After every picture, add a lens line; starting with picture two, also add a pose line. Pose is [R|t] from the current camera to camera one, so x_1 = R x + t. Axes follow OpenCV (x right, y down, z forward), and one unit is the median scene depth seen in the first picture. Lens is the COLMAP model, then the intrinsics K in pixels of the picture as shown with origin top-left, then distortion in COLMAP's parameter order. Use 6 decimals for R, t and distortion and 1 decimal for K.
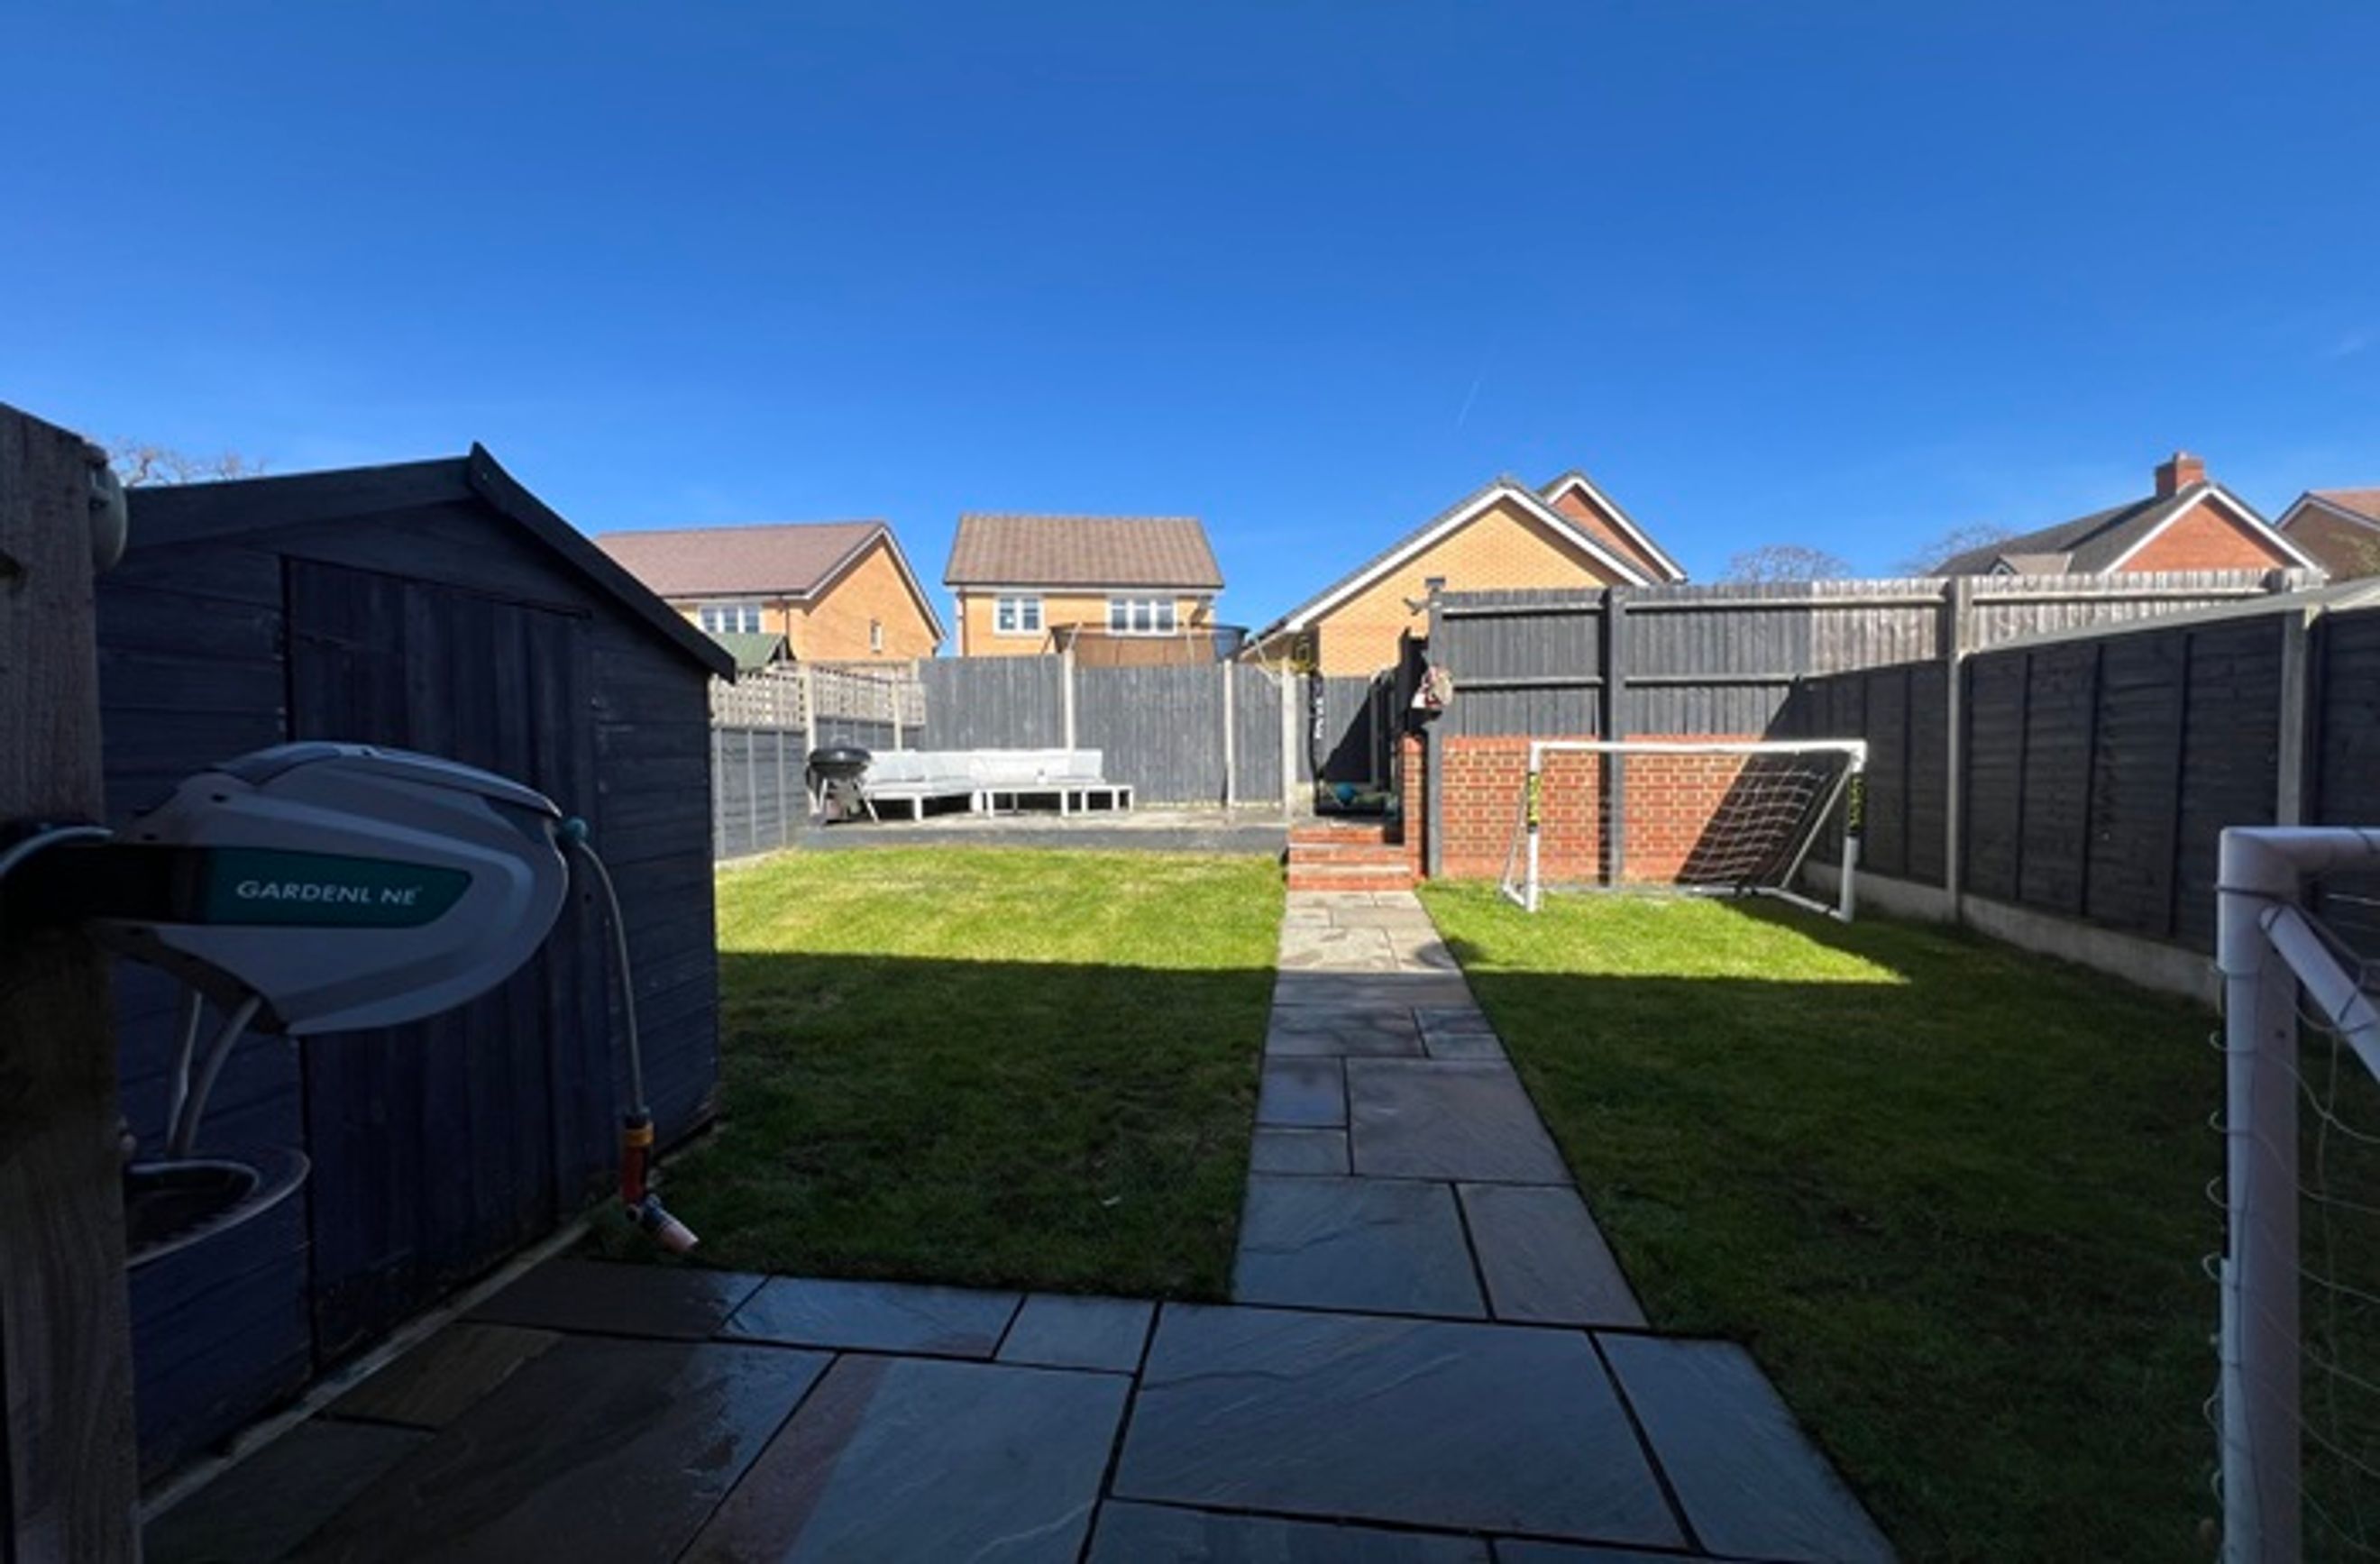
lens RADIAL K [[958.5, 0, 1185.6], [0, 958.5, 791.9], [0, 0, 1]] dist [-0.001692, -0.000286]
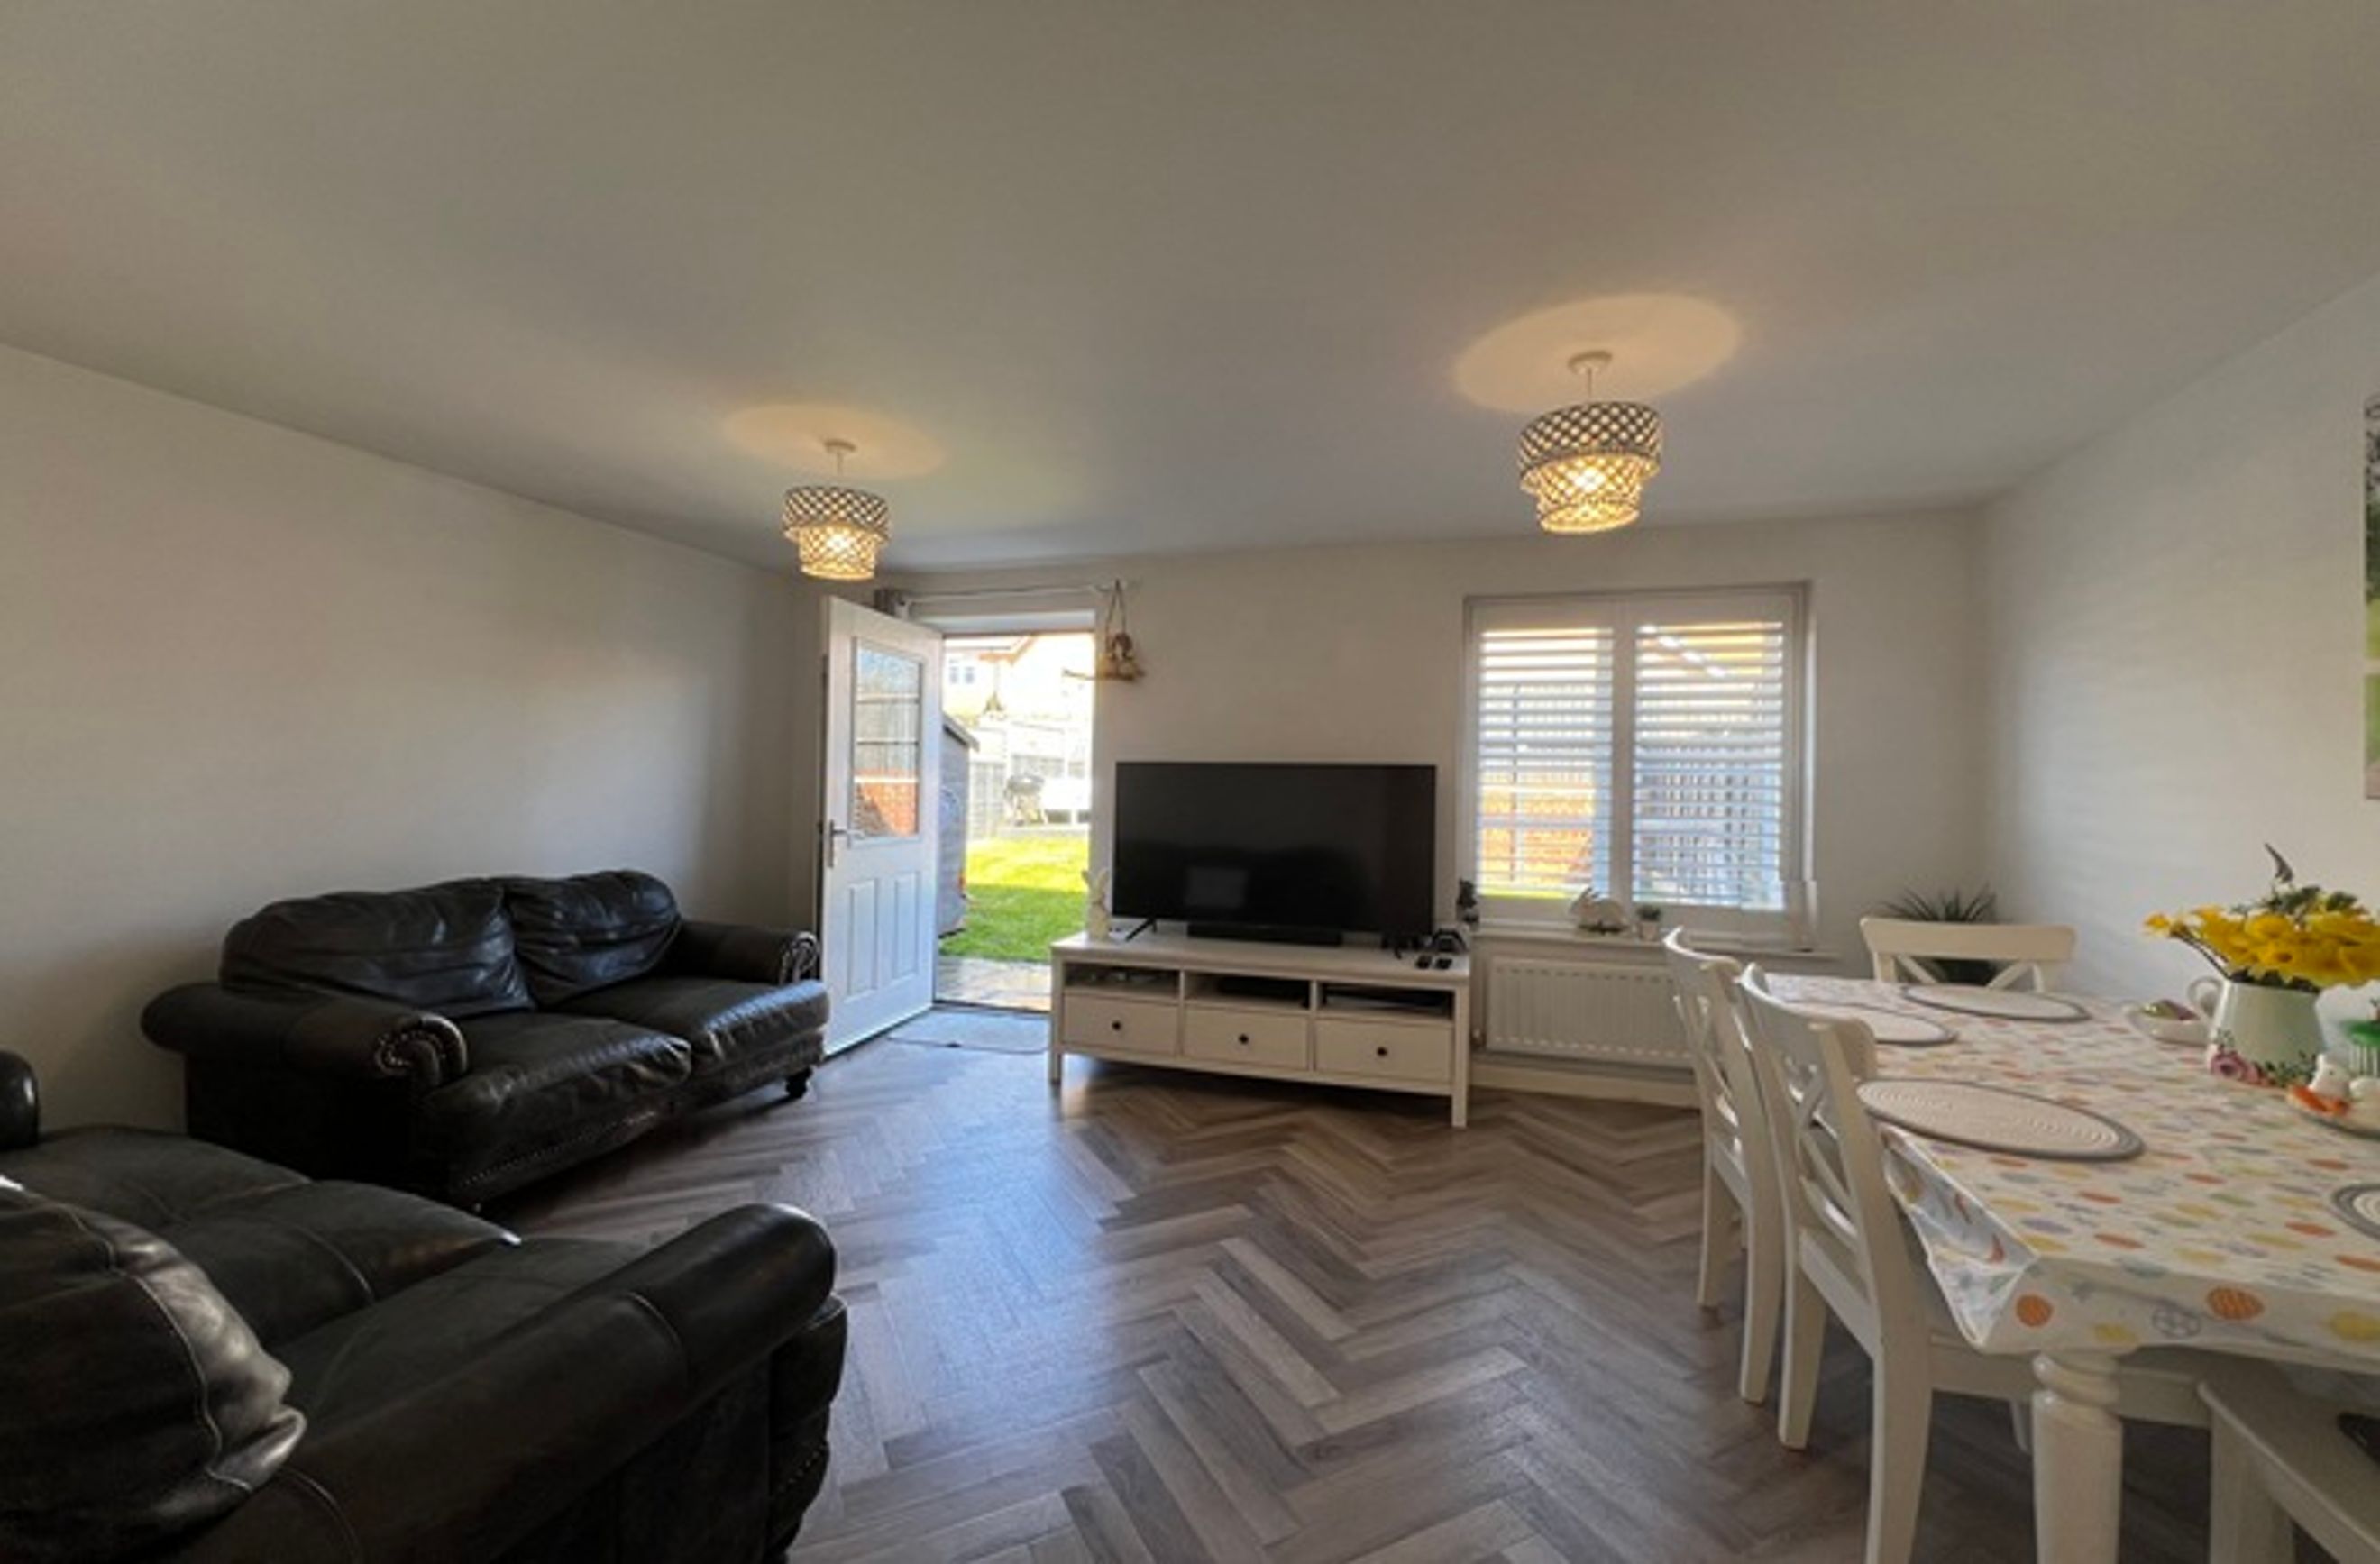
lens RADIAL K [[958.5, 0, 1193.9], [0, 958.5, 789.0], [0, 0, 1]] dist [-0.001692, -0.000286]
pose [[0.982721, 0.031894, -0.182327, 0.186771], [-0.038242, 0.998775, -0.031407, 0.013559], [0.181102, 0.037836, 0.982736, -0.467520]]
